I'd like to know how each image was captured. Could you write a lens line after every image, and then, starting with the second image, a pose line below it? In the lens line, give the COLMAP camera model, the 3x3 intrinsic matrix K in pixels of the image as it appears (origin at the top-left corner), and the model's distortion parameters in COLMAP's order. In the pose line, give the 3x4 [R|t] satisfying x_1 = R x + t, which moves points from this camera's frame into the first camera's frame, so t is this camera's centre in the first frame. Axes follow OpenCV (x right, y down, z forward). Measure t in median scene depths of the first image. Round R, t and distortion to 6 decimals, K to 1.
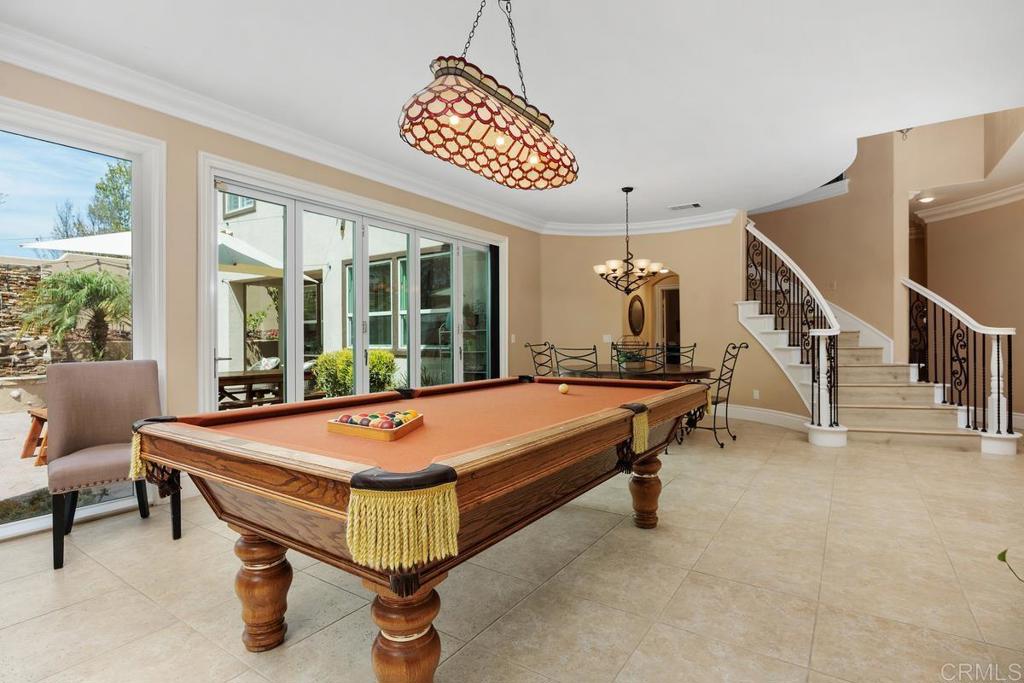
lens RADIAL K [[492.7, 0, 514.5], [0, 492.7, 341.1], [0, 0, 1]] dist [0.002102, 0.000688]
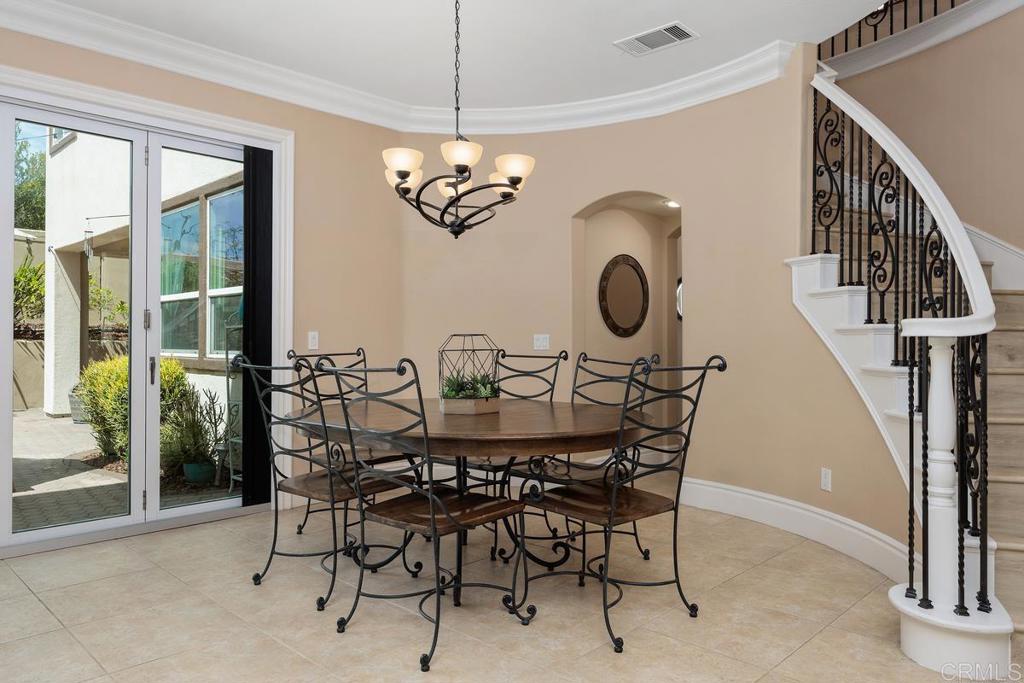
lens RADIAL K [[686.1, 0, 507.9], [0, 686.1, 340.4], [0, 0, 1]] dist [-0.008289, 0.000747]
pose [[0.983368, 0.009003, -0.181400, 0.380173], [-0.010704, 0.999907, -0.008400, -0.001282], [0.181308, 0.010202, 0.983373, 0.443356]]
